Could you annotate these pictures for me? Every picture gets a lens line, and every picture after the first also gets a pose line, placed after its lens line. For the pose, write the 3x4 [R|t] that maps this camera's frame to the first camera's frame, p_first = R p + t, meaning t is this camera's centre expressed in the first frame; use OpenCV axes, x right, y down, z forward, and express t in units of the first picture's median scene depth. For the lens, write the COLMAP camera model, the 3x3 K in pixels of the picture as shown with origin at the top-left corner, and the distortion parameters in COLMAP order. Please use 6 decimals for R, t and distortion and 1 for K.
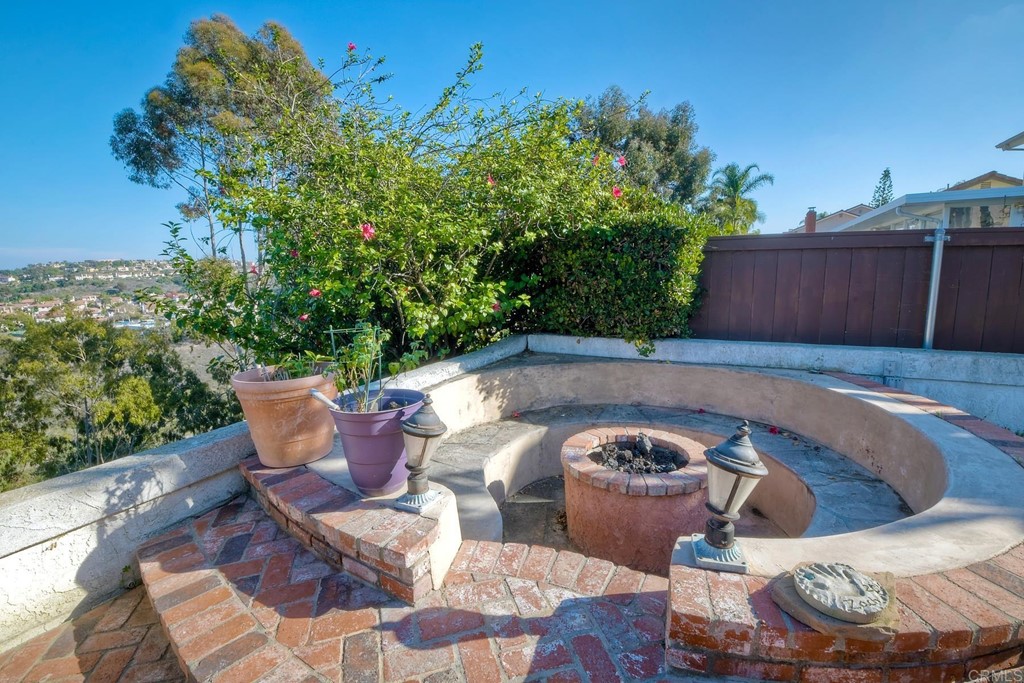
lens RADIAL K [[458.3, 0, 510.1], [0, 458.3, 351.8], [0, 0, 1]] dist [0.003101, -0.011137]
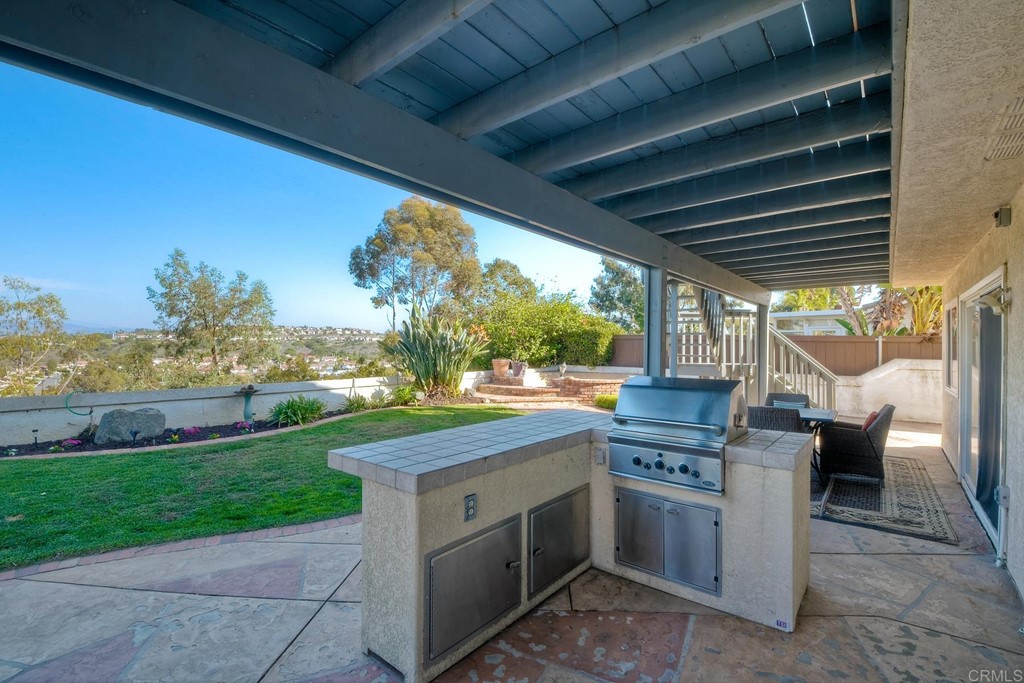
lens RADIAL K [[458.3, 0, 507.7], [0, 458.3, 344.5], [0, 0, 1]] dist [0.003101, -0.011137]
pose [[0.978438, 0.030158, -0.204328, 0.347739], [-0.064897, 0.984069, -0.165521, 0.378261], [0.196081, 0.175213, 0.964807, -2.123566]]
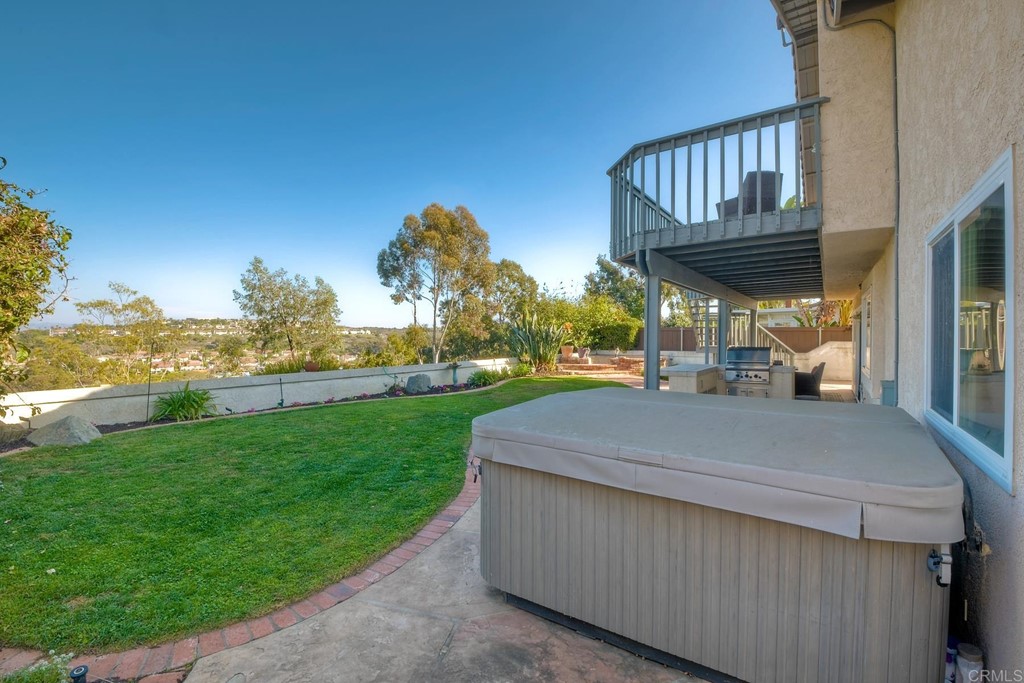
lens RADIAL K [[458.3, 0, 512.2], [0, 458.3, 345.2], [0, 0, 1]] dist [0.003101, -0.011137]
pose [[0.992817, 0.020593, -0.117860, -0.246463], [-0.038141, 0.988156, -0.148635, 0.595008], [0.113403, 0.152063, 0.981843, -3.294938]]
